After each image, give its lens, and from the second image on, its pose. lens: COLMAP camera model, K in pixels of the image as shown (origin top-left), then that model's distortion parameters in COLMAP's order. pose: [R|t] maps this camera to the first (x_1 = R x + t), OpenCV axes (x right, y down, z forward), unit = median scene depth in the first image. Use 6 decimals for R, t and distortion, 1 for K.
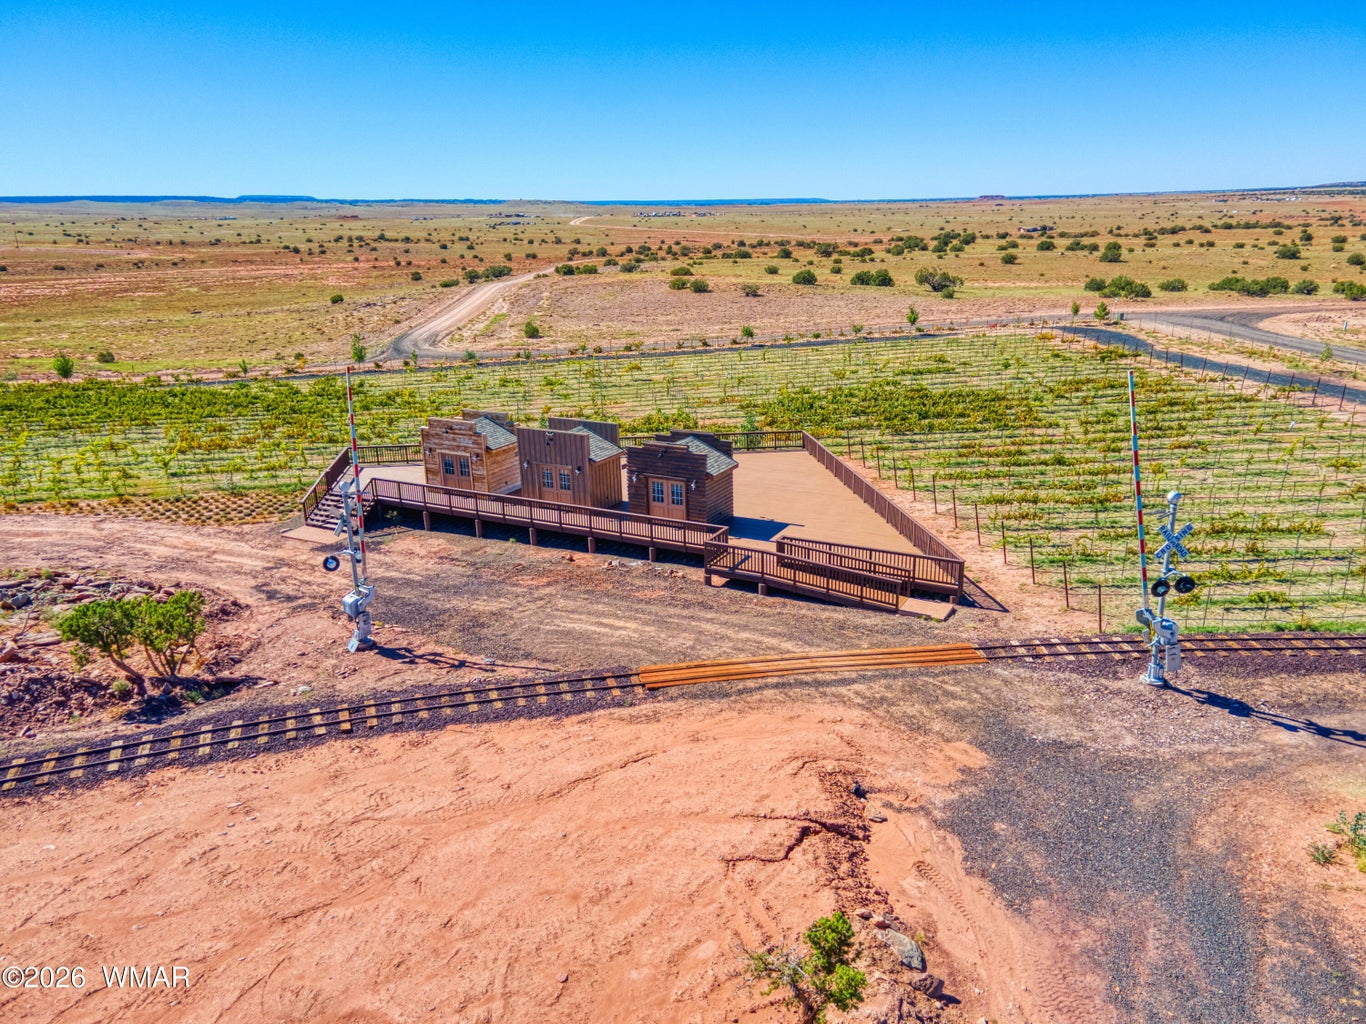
lens RADIAL K [[991.4, 0, 683.0], [0, 991.4, 512.0], [0, 0, 1]] dist [0.005895, 0.079054]
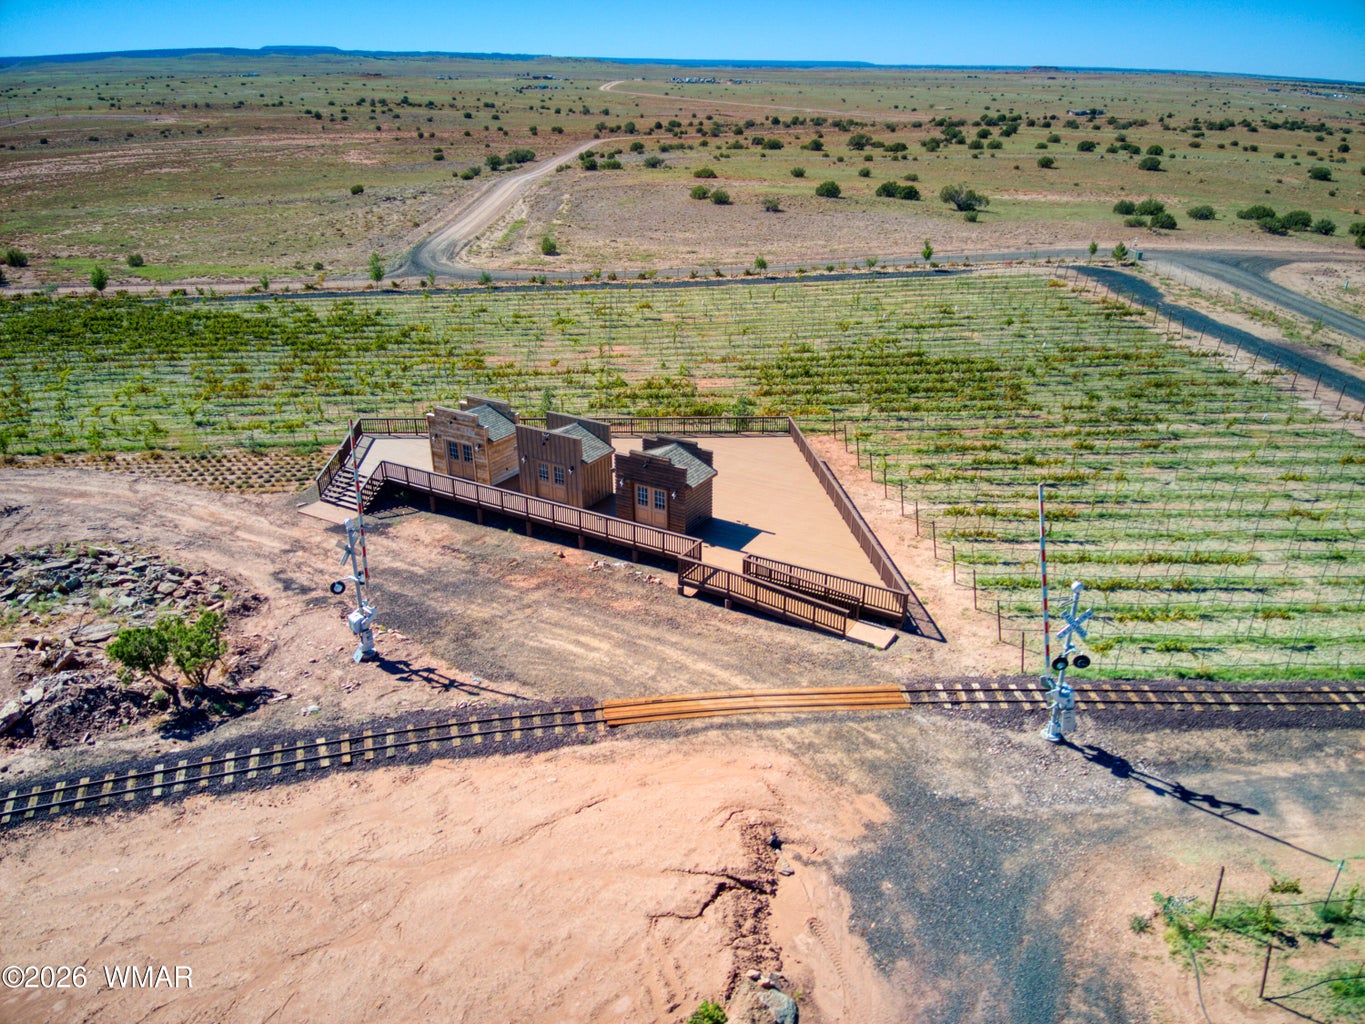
lens RADIAL K [[979.3, 0, 682.5], [0, 979.3, 512.0], [0, 0, 1]] dist [0.118051, -0.215680]
pose [[0.999091, 0.037156, -0.020901, 0.033579], [-0.034312, 0.991813, 0.123006, -0.109985], [0.025300, -0.122177, 0.992186, -0.055766]]
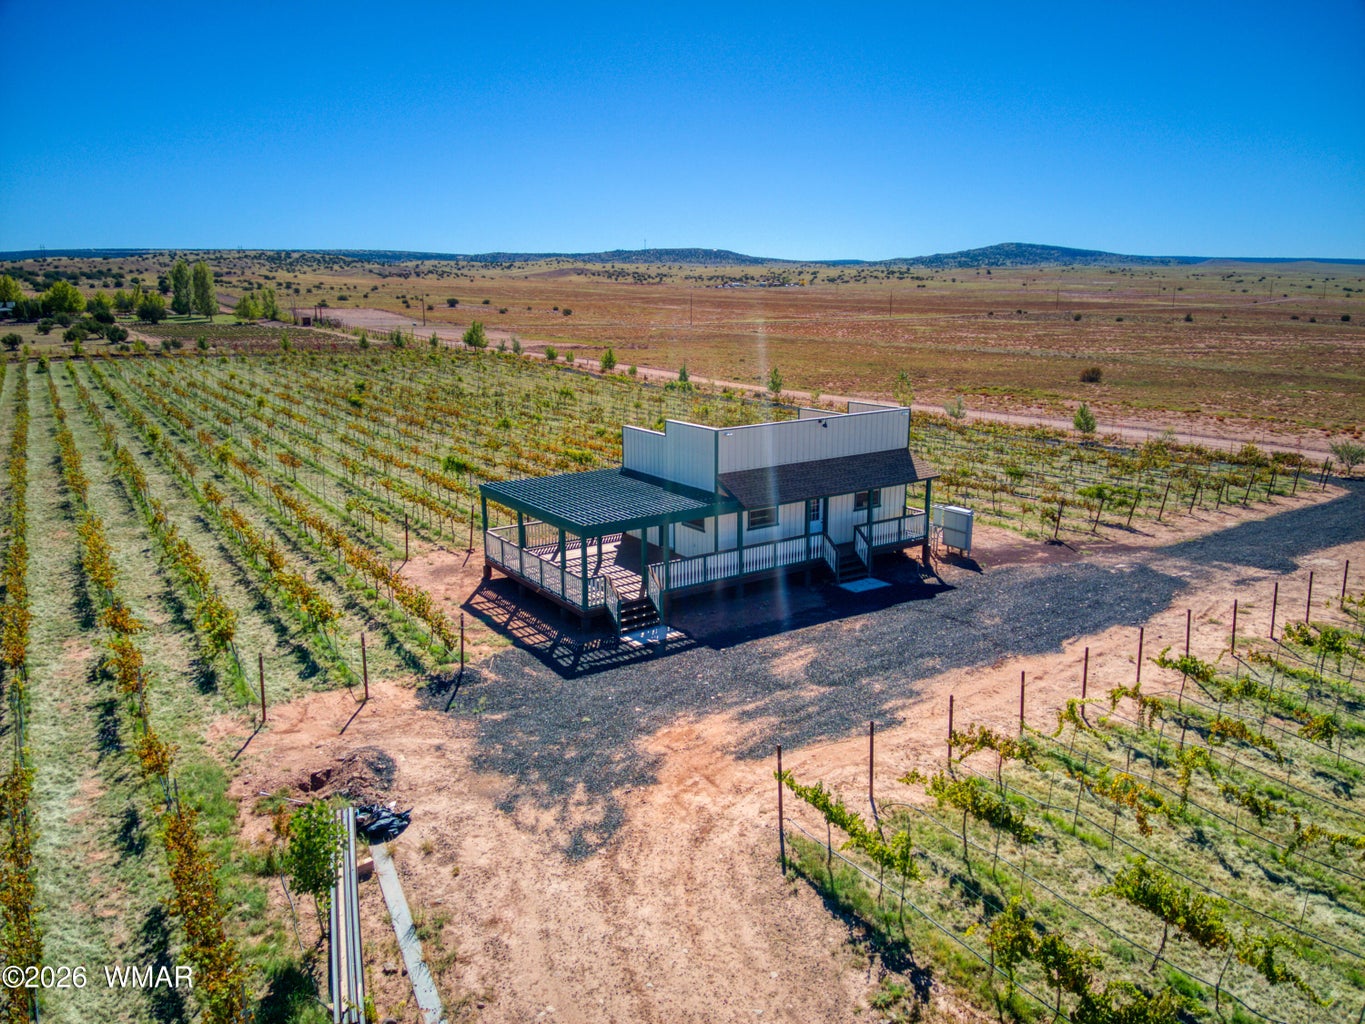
lens RADIAL K [[979.3, 0, 682.5], [0, 979.3, 512.0], [0, 0, 1]] dist [0.118051, -0.215680]
pose [[0.492223, 0.220293, -0.842133, -1.628314], [-0.264174, 0.959623, 0.096618, -0.079032], [0.829415, 0.174912, 0.530544, 0.789391]]
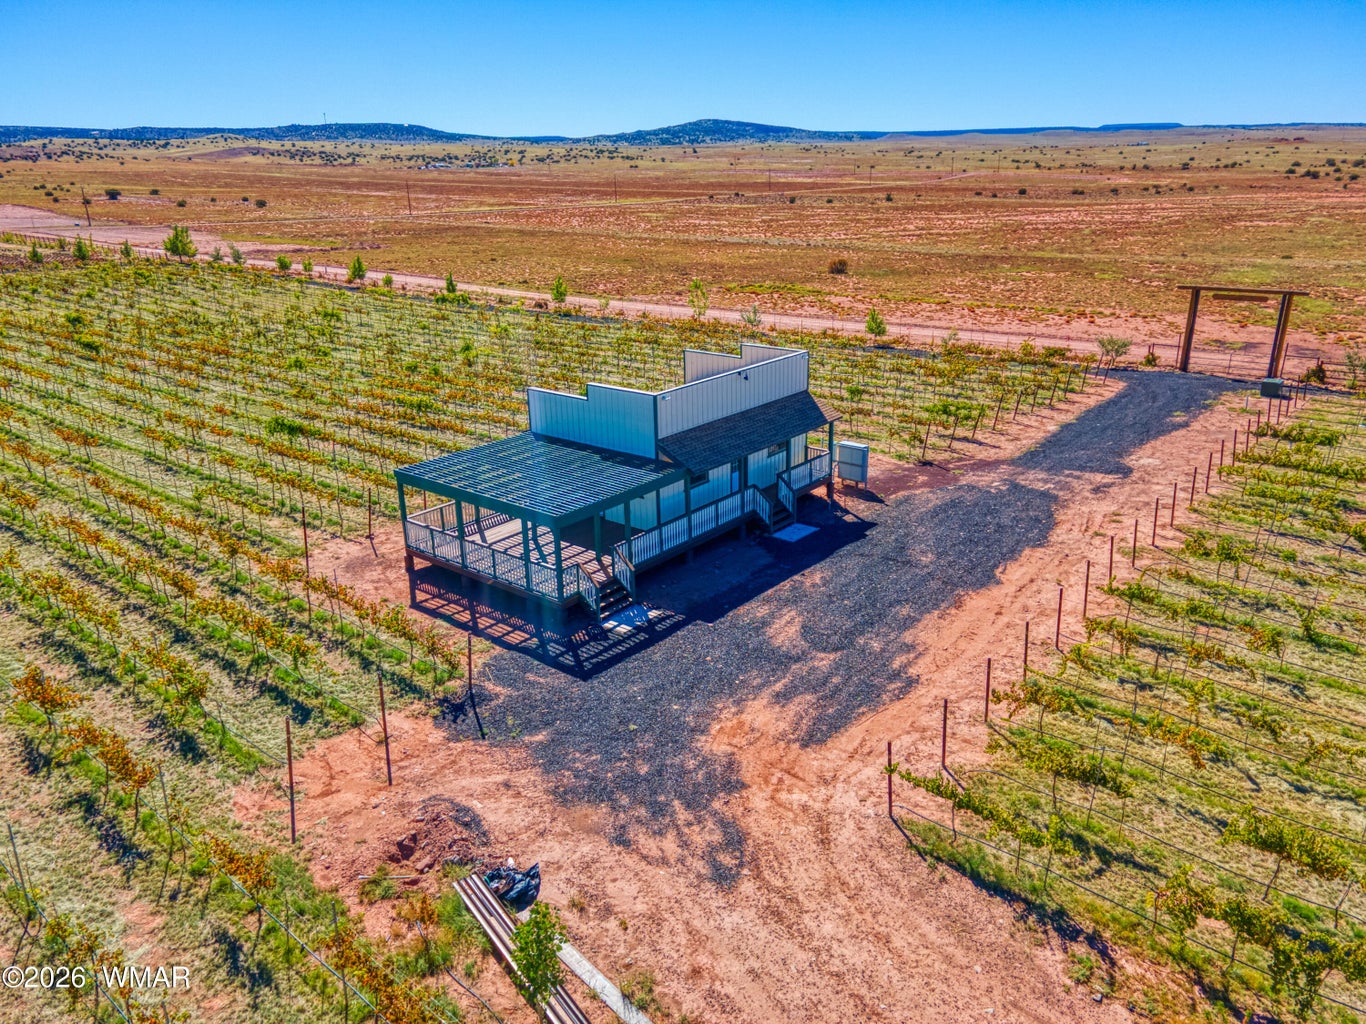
lens RADIAL K [[987.5, 0, 683.0], [0, 987.5, 512.0], [0, 0, 1]] dist [0.009741, 0.047402]
pose [[0.717055, 0.246501, -0.651973, -1.726319], [-0.204143, 0.968631, 0.141704, -0.095066], [0.666452, 0.031487, 0.744883, 0.685891]]
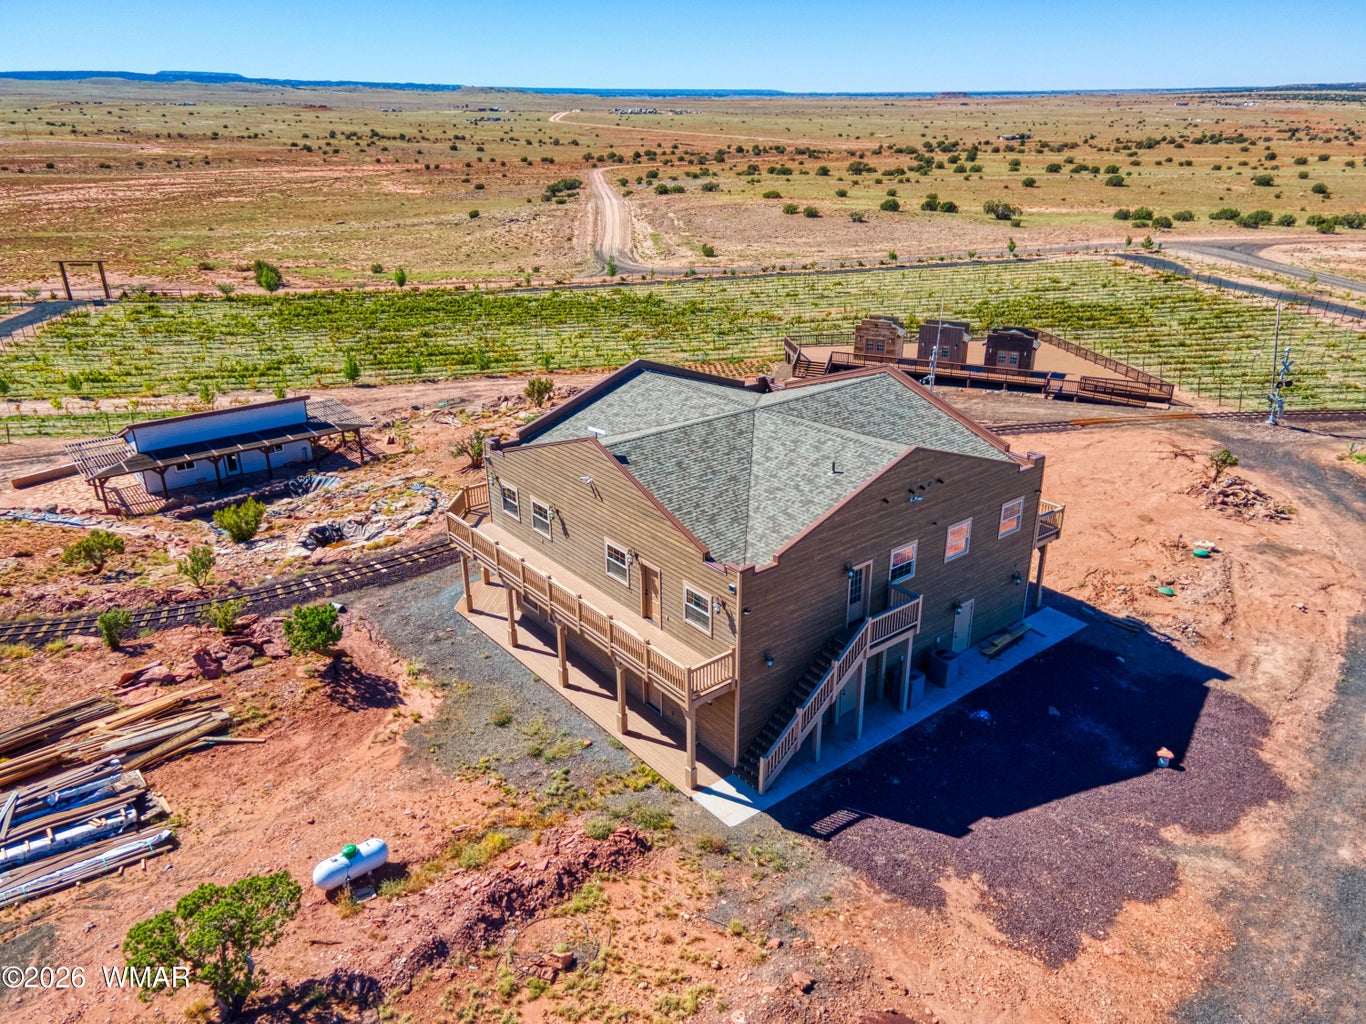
lens RADIAL K [[991.4, 0, 683.0], [0, 991.4, 512.0], [0, 0, 1]] dist [0.005895, 0.079054]
pose [[0.998749, -0.001024, 0.050003, -0.623412], [-0.003846, 0.995257, 0.097202, 0.079576], [-0.049865, -0.097272, 0.994008, -0.809192]]
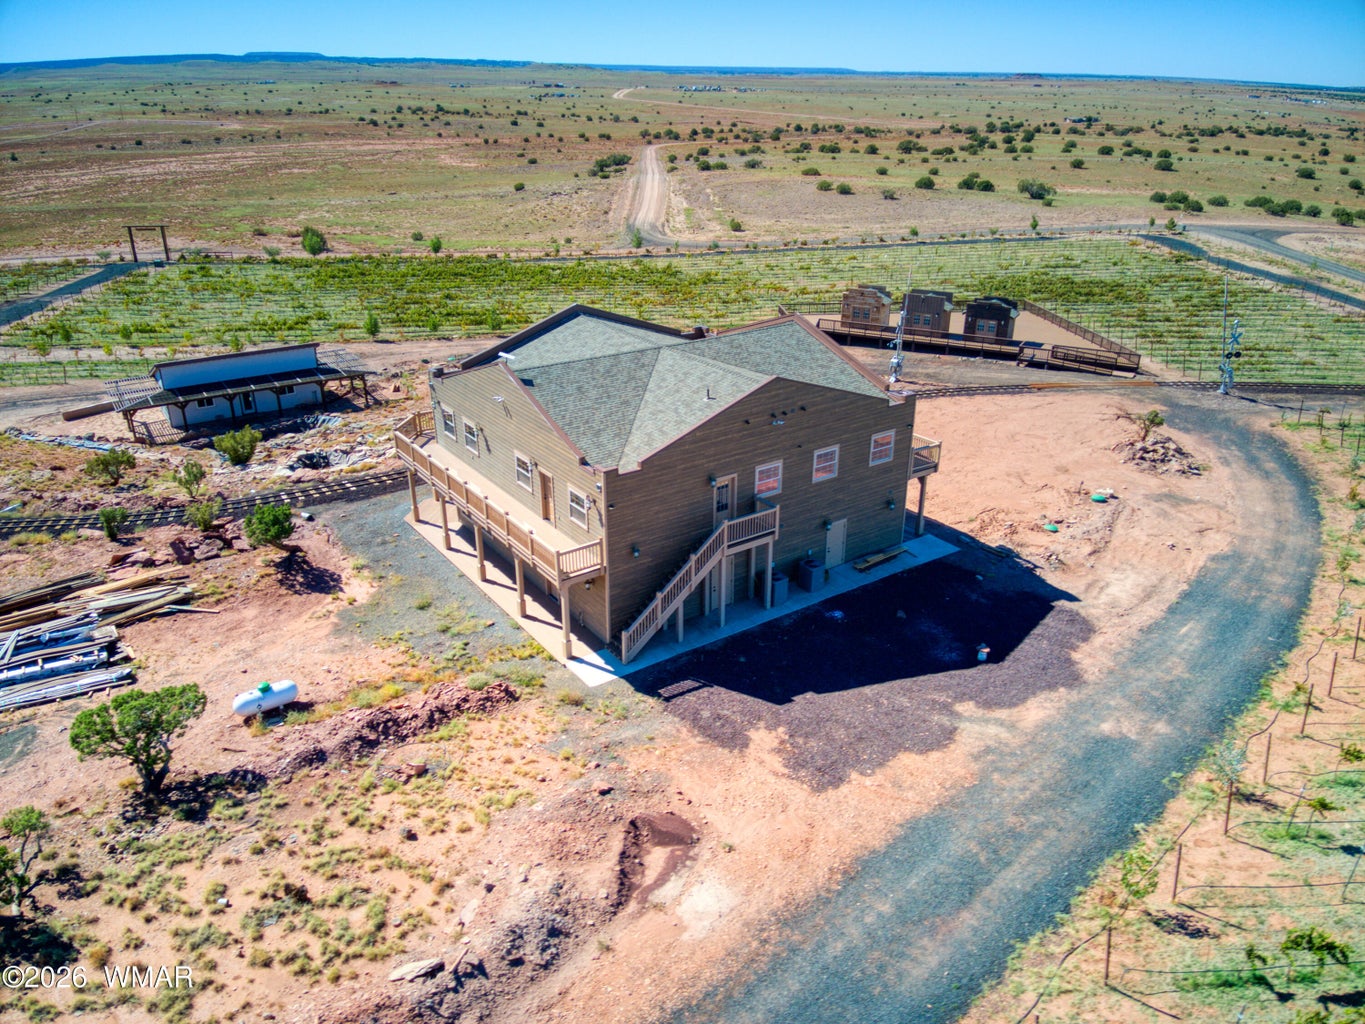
lens RADIAL K [[979.3, 0, 682.5], [0, 979.3, 512.0], [0, 0, 1]] dist [0.118051, -0.215680]
pose [[0.999483, 0.031586, -0.005981, -0.507028], [-0.030667, 0.992623, 0.117299, 0.115307], [0.009641, -0.117055, 0.993079, -0.908891]]
